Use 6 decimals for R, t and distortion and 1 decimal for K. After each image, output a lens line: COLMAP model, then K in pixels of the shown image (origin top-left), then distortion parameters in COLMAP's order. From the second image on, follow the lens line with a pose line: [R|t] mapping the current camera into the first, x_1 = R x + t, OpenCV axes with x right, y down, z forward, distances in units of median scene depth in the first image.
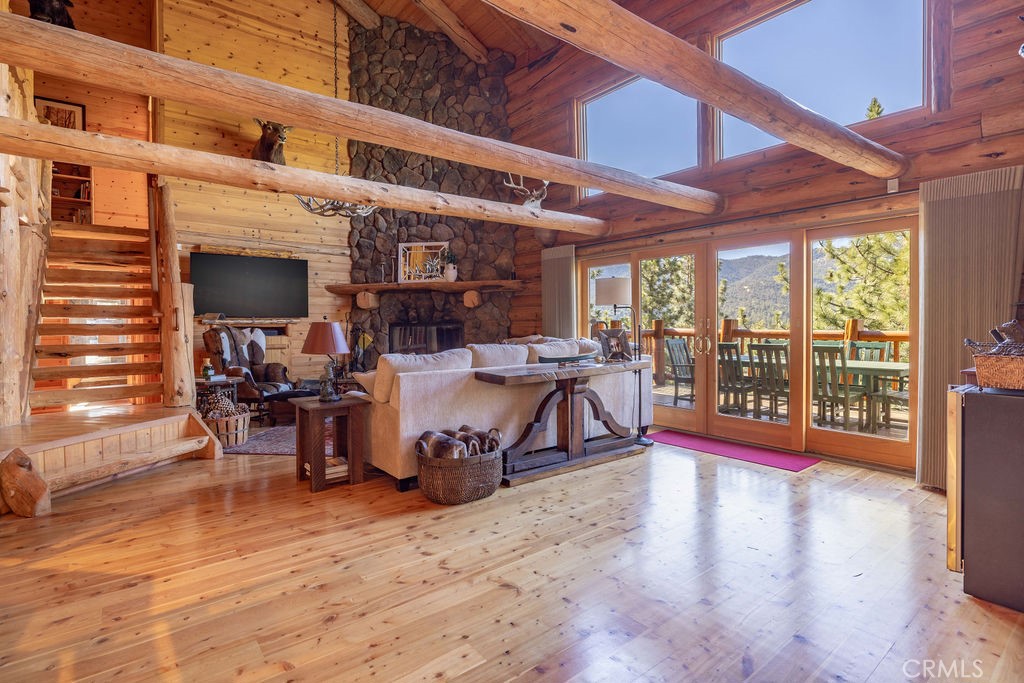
lens RADIAL K [[507.5, 0, 513.8], [0, 507.5, 338.7], [0, 0, 1]] dist [0.005823, 0.000238]
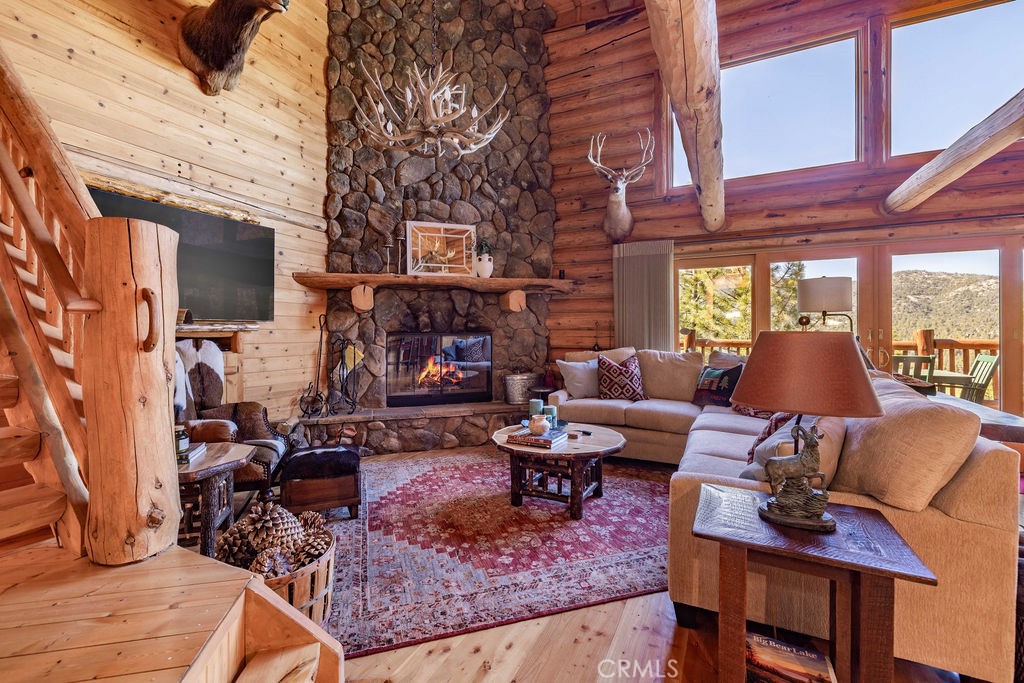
lens RADIAL K [[433.4, 0, 511.1], [0, 433.4, 335.8], [0, 0, 1]] dist [0.003894, 0.000393]
pose [[0.902916, 0.001245, 0.429814, -0.364223], [0.007508, 0.999798, -0.018668, -0.012373], [-0.429750, 0.020083, 0.902724, 0.392405]]
